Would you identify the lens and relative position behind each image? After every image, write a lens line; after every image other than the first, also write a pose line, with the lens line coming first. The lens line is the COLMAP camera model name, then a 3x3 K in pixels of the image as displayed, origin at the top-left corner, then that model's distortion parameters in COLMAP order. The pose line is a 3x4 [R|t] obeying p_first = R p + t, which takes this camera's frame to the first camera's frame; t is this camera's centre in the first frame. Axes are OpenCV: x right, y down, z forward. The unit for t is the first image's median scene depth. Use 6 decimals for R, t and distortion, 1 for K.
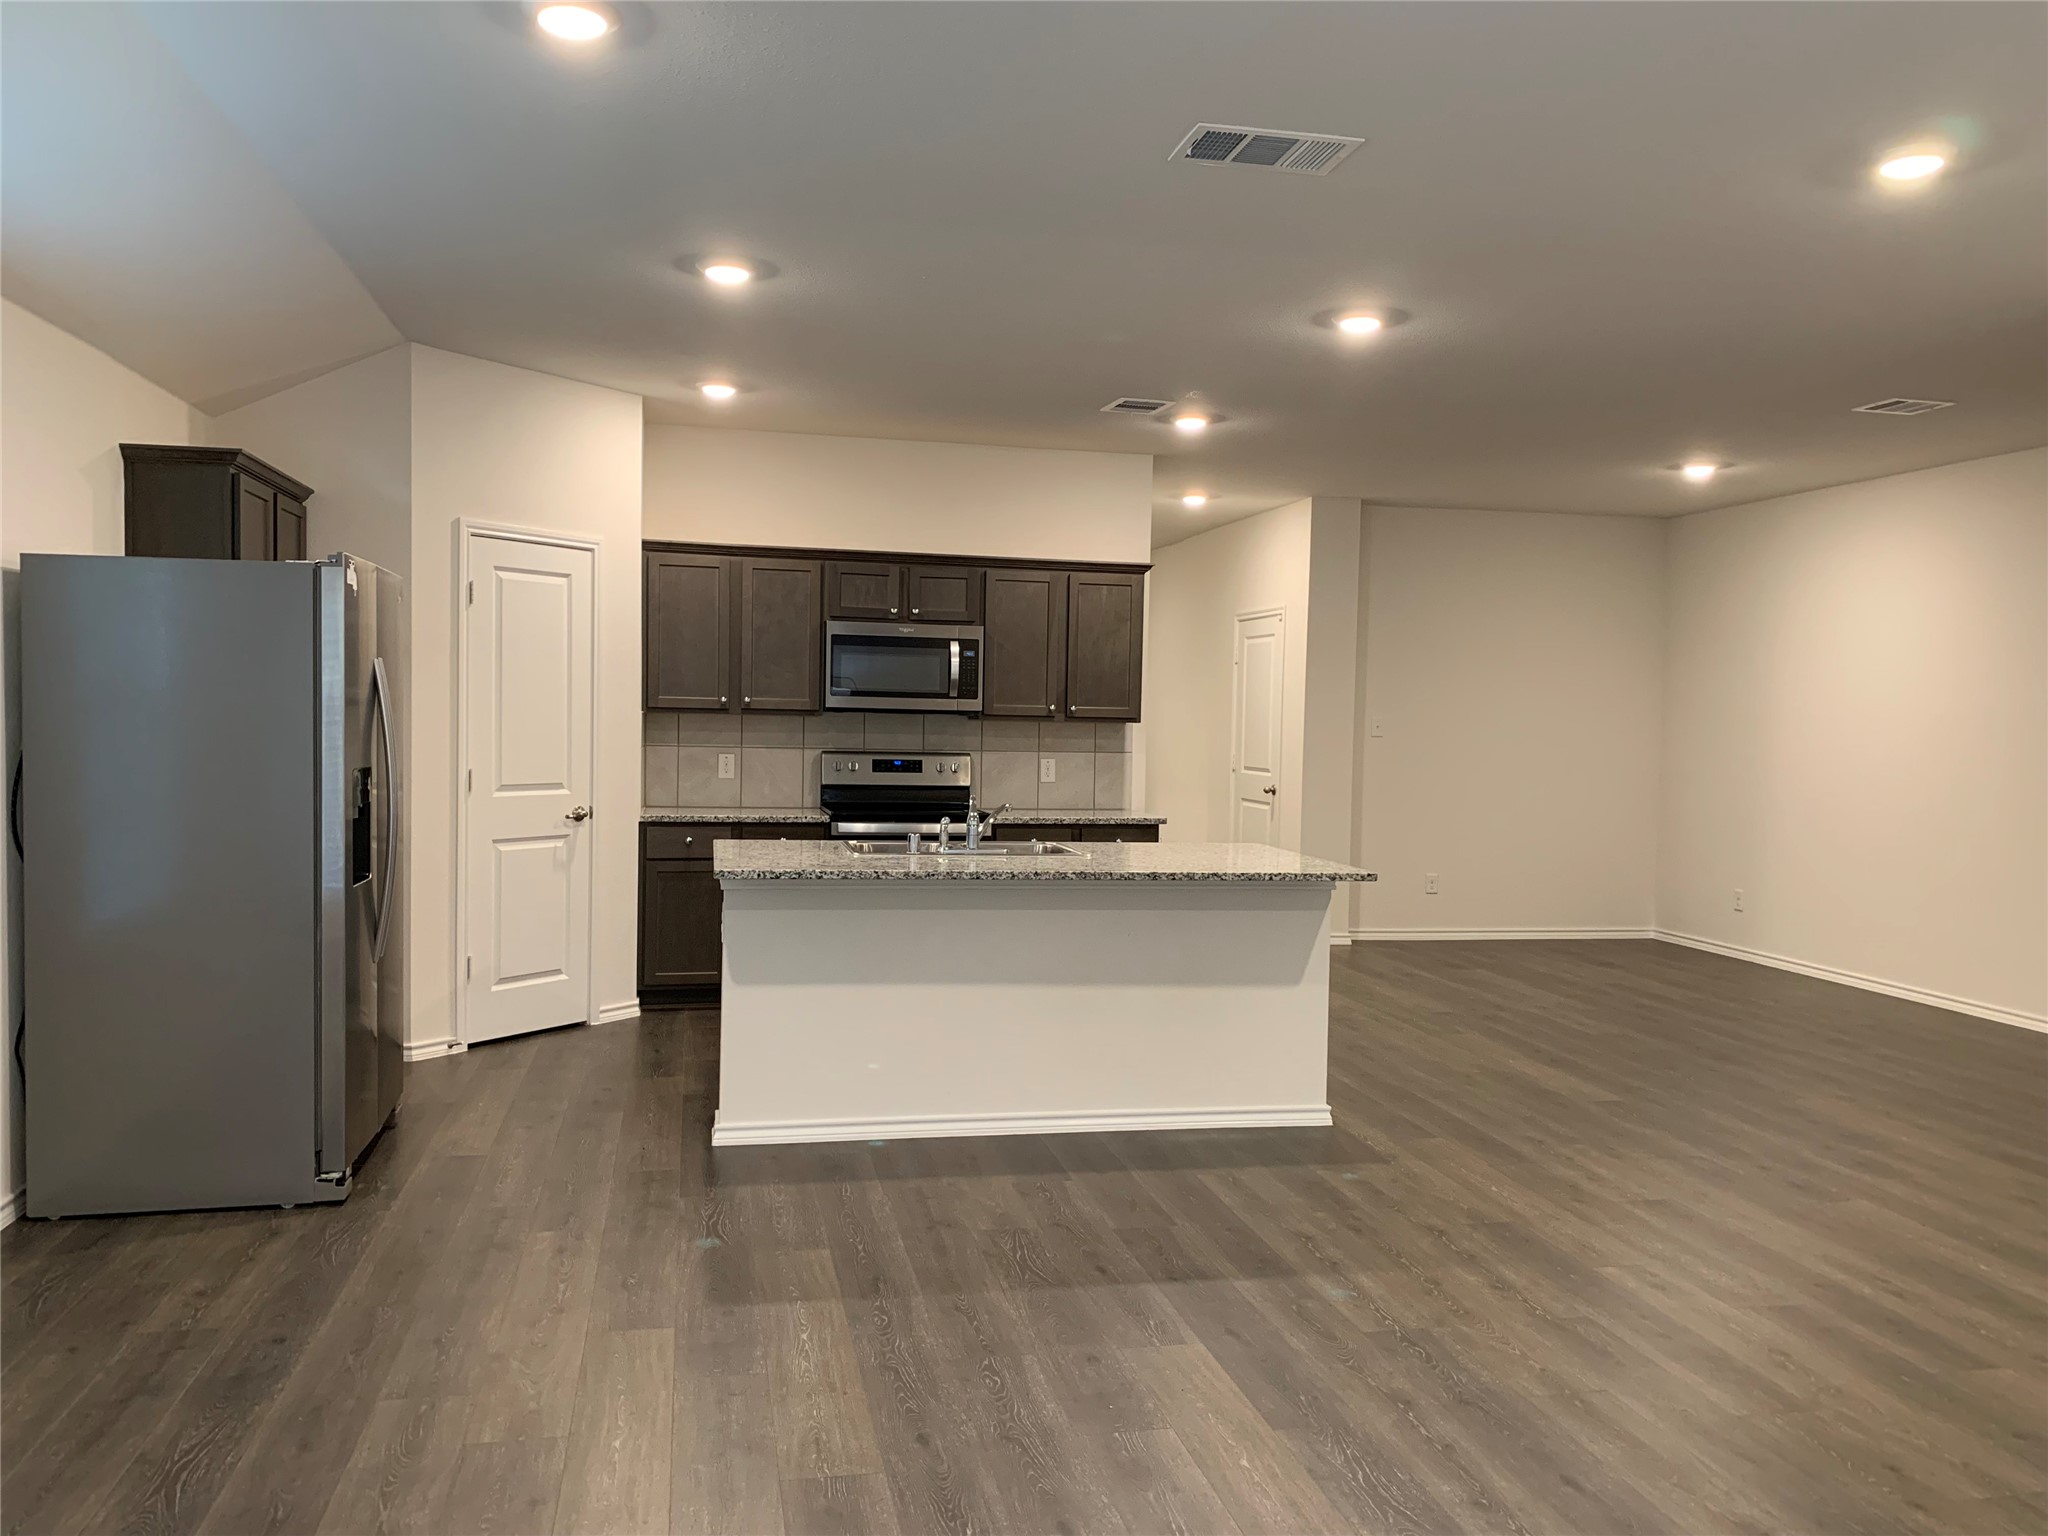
lens RADIAL K [[1539.3, 0, 1031.9], [0, 1539.3, 778.4], [0, 0, 1]] dist [0.125709, -0.214928]
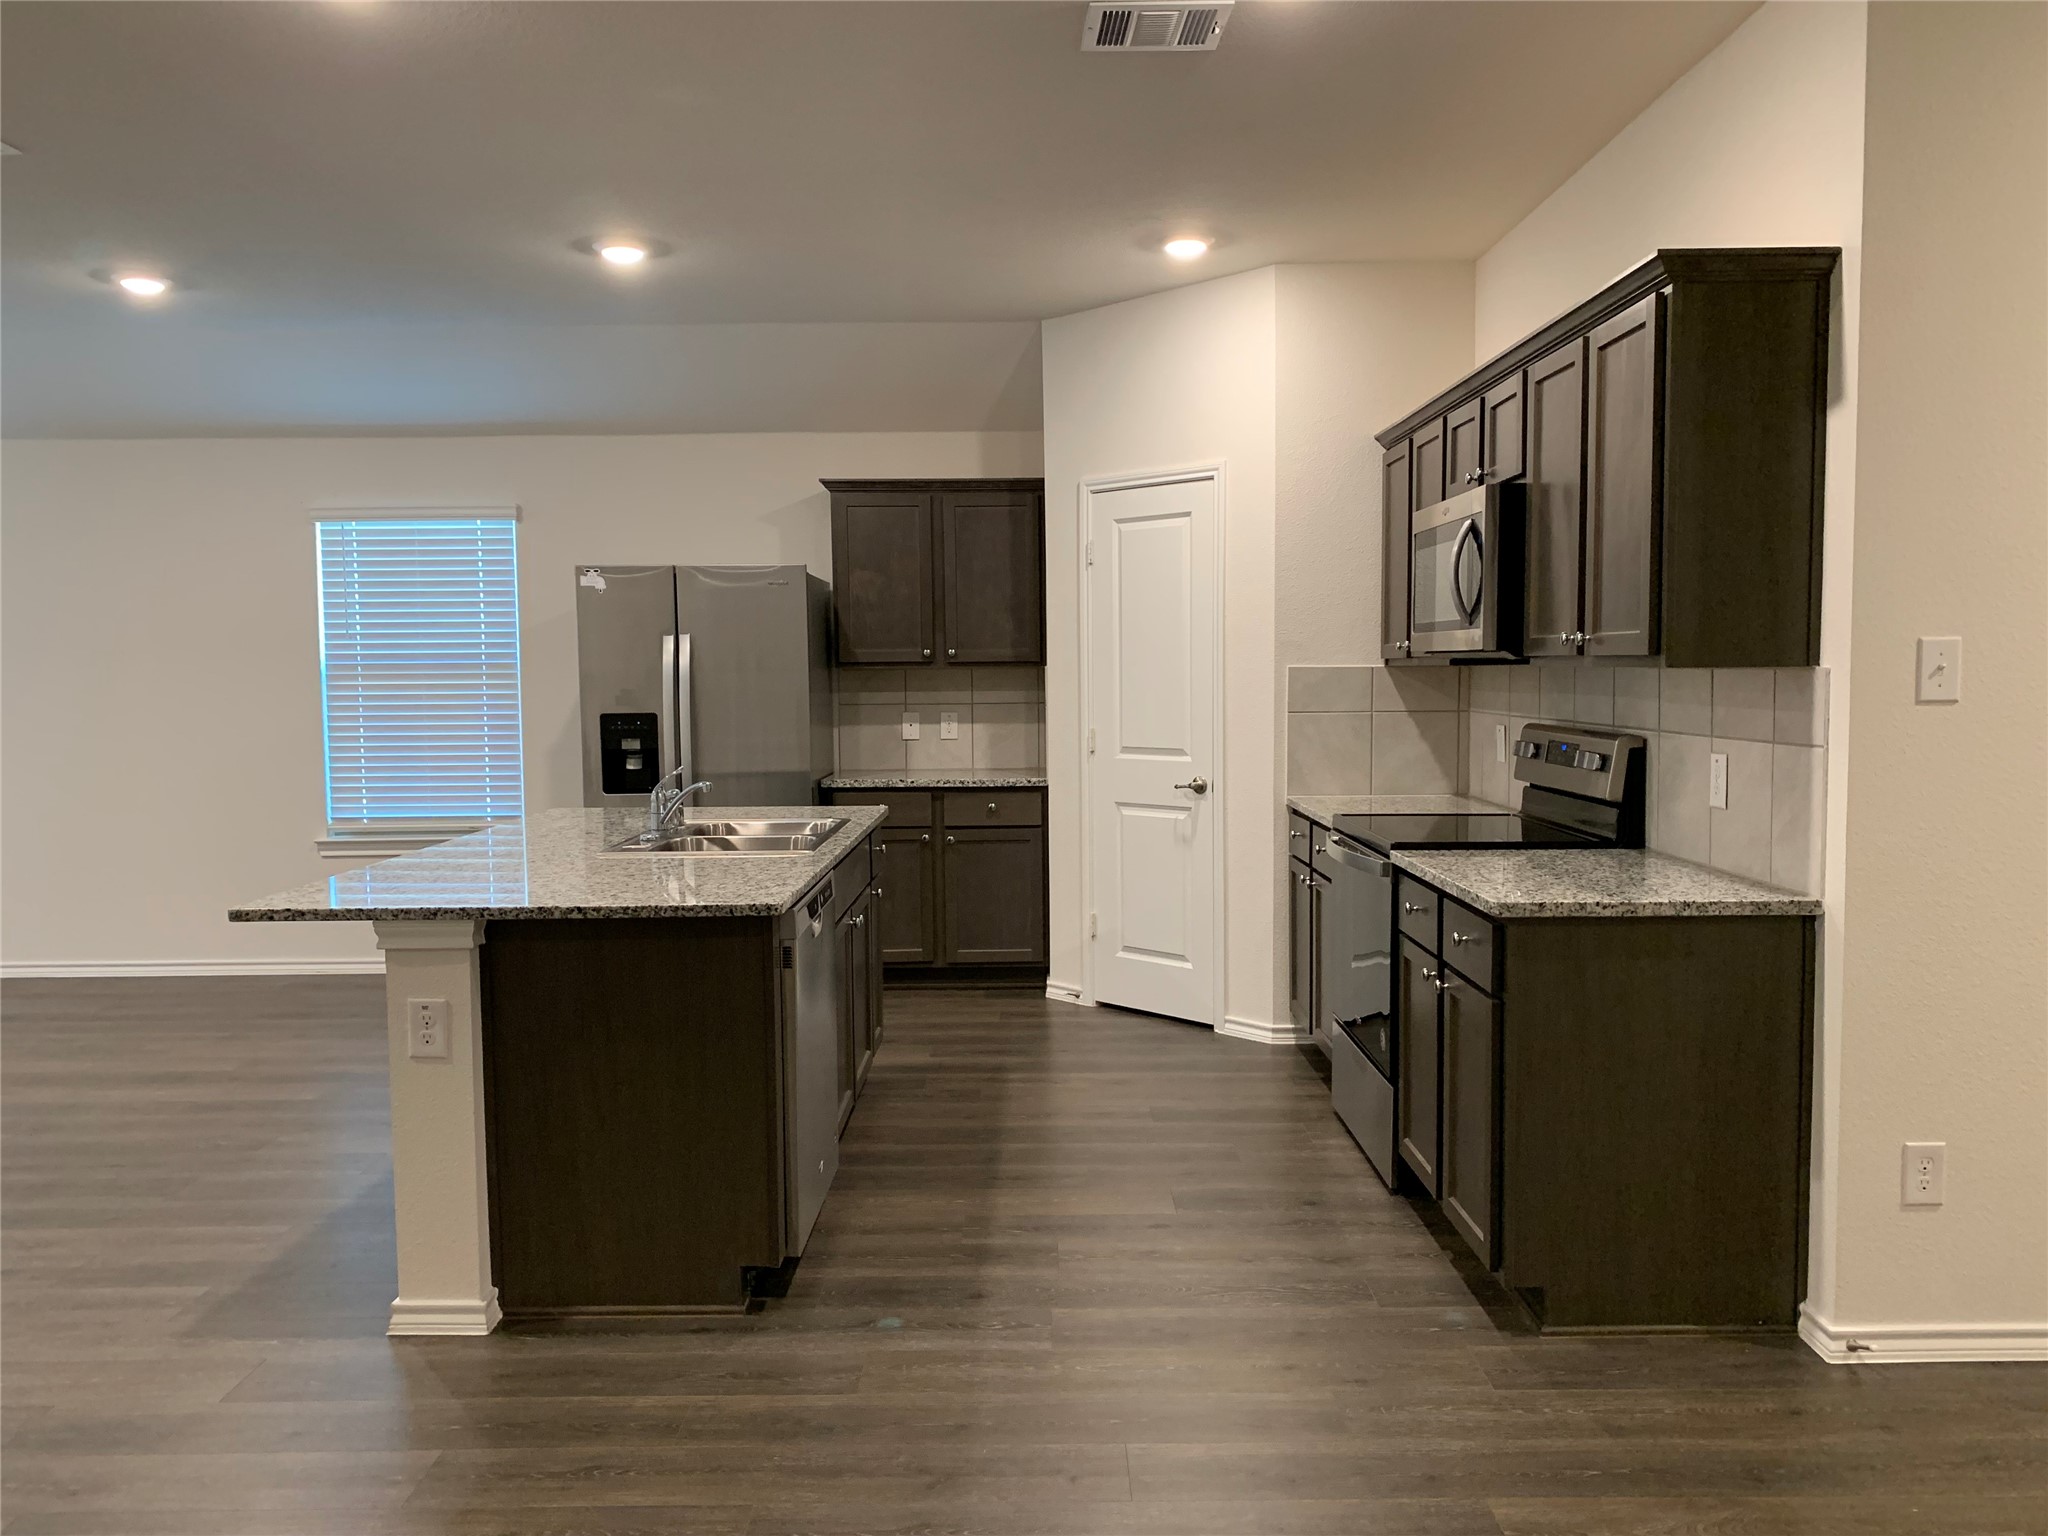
lens RADIAL K [[1567.0, 0, 1038.2], [0, 1567.0, 772.8], [0, 0, 1]] dist [0.093073, -0.105960]
pose [[-0.211086, 0.048729, -0.976252, 0.586917], [-0.035141, 0.997733, 0.057399, -0.031579], [0.976836, 0.046423, -0.208895, 1.090919]]
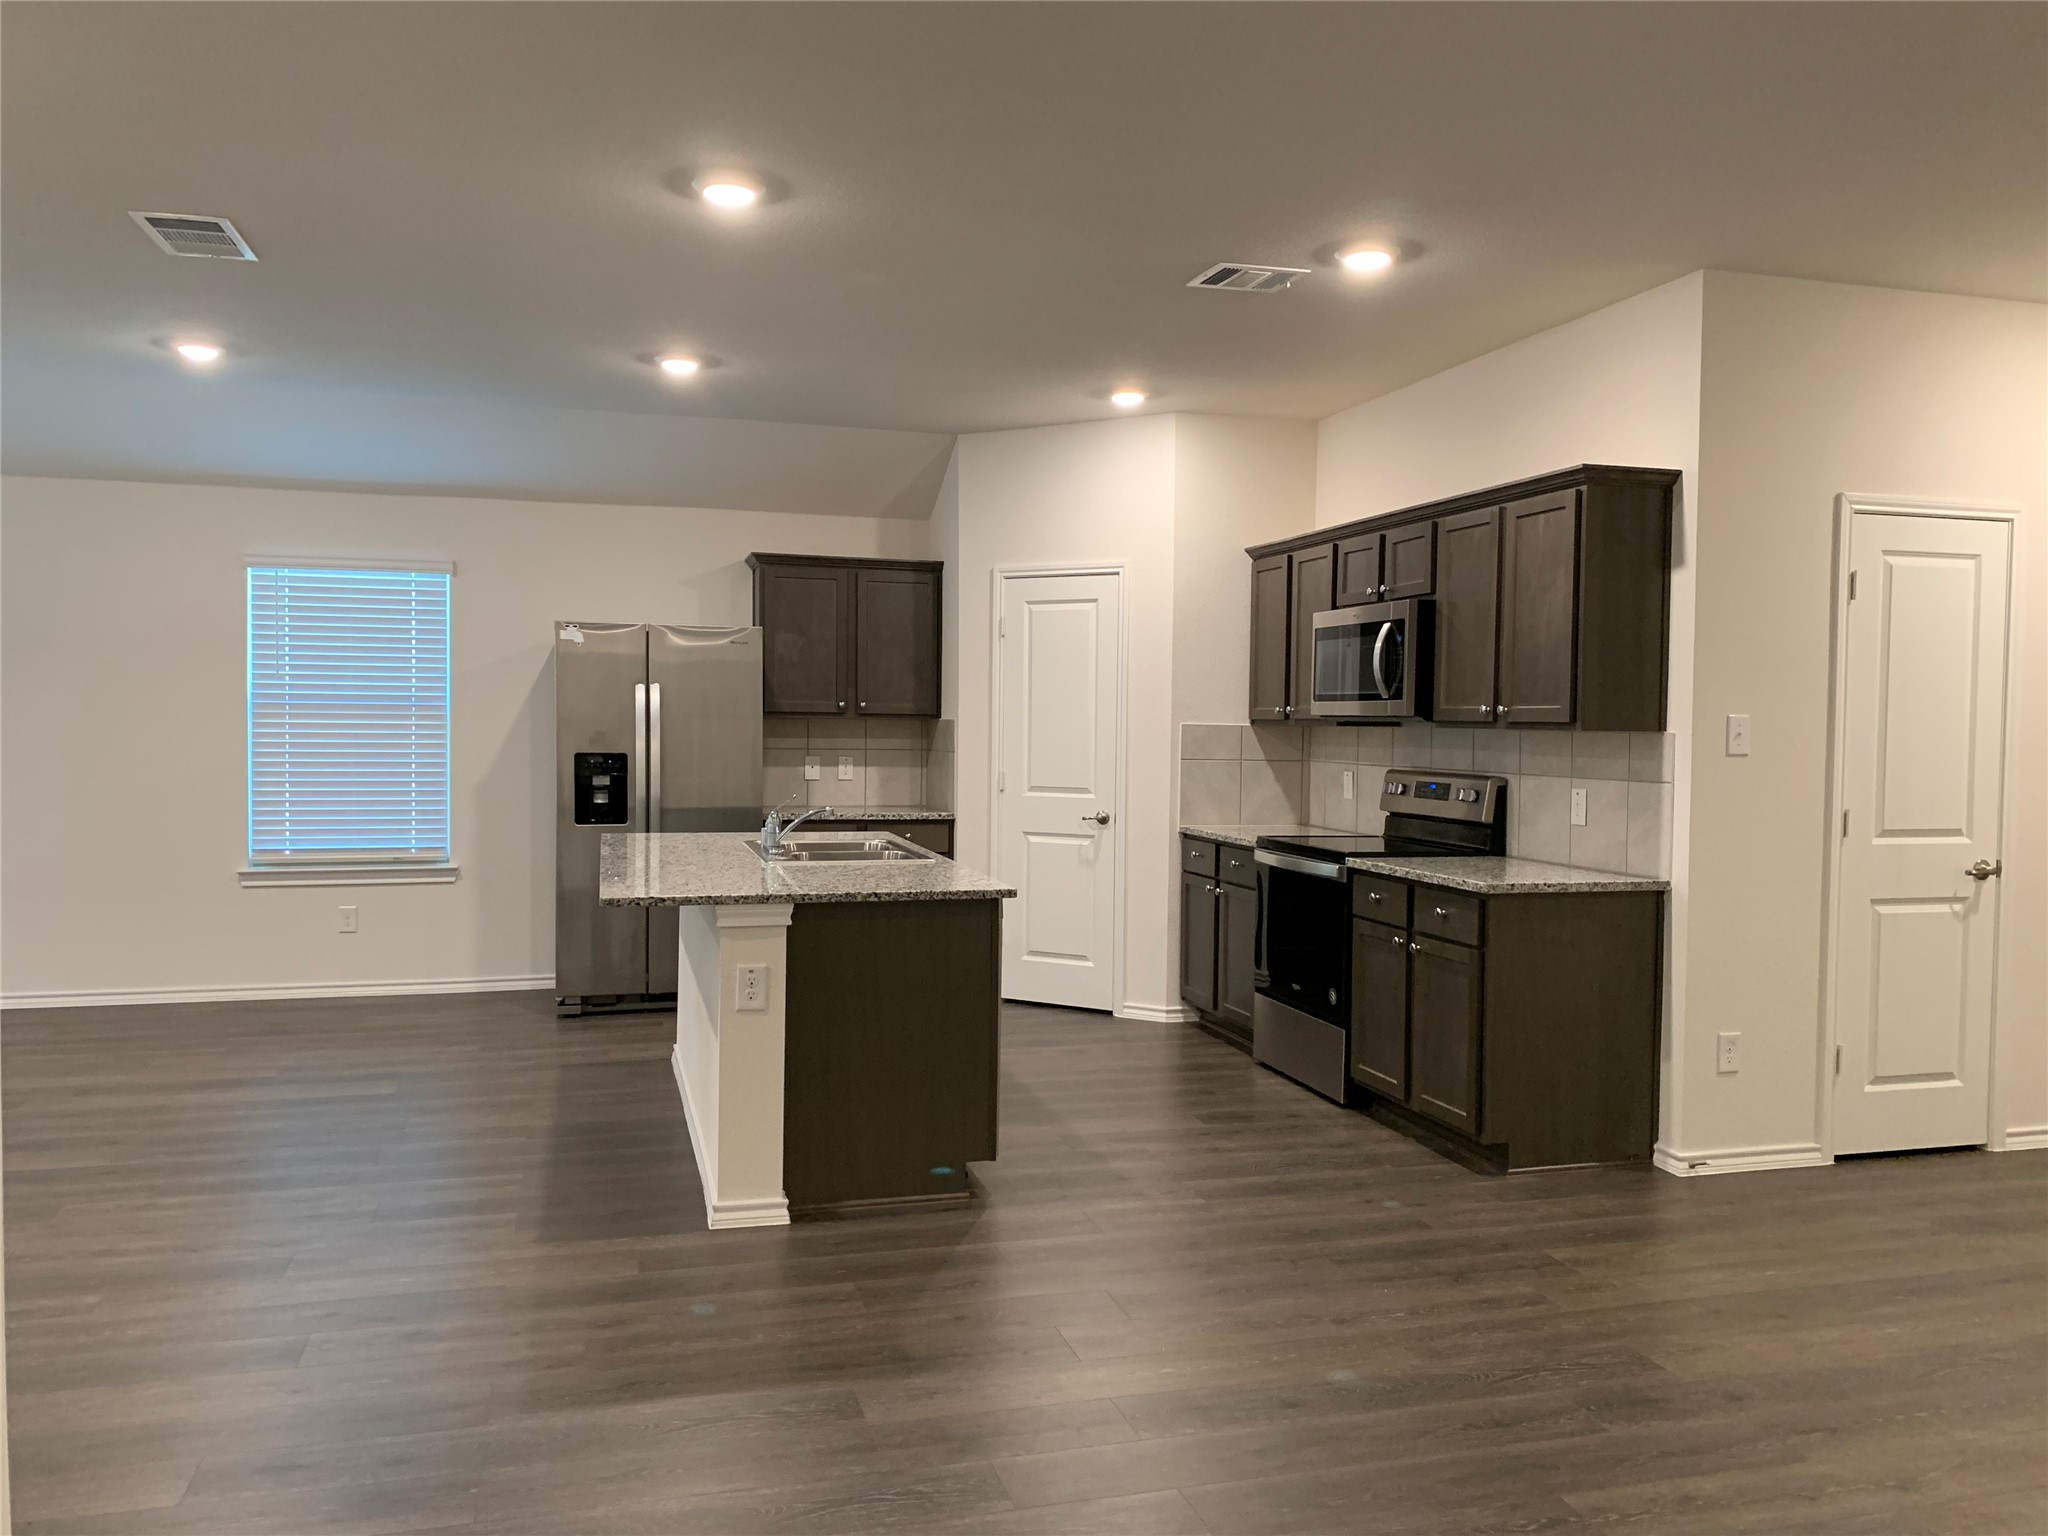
lens RADIAL K [[1550.8, 0, 1042.9], [0, 1550.8, 775.9], [0, 0, 1]] dist [0.096816, -0.140733]
pose [[0.069100, 0.015735, -0.997486, 0.785337], [-0.052240, 0.998561, 0.012133, -0.017206], [0.996241, 0.051271, 0.069823, 0.877242]]
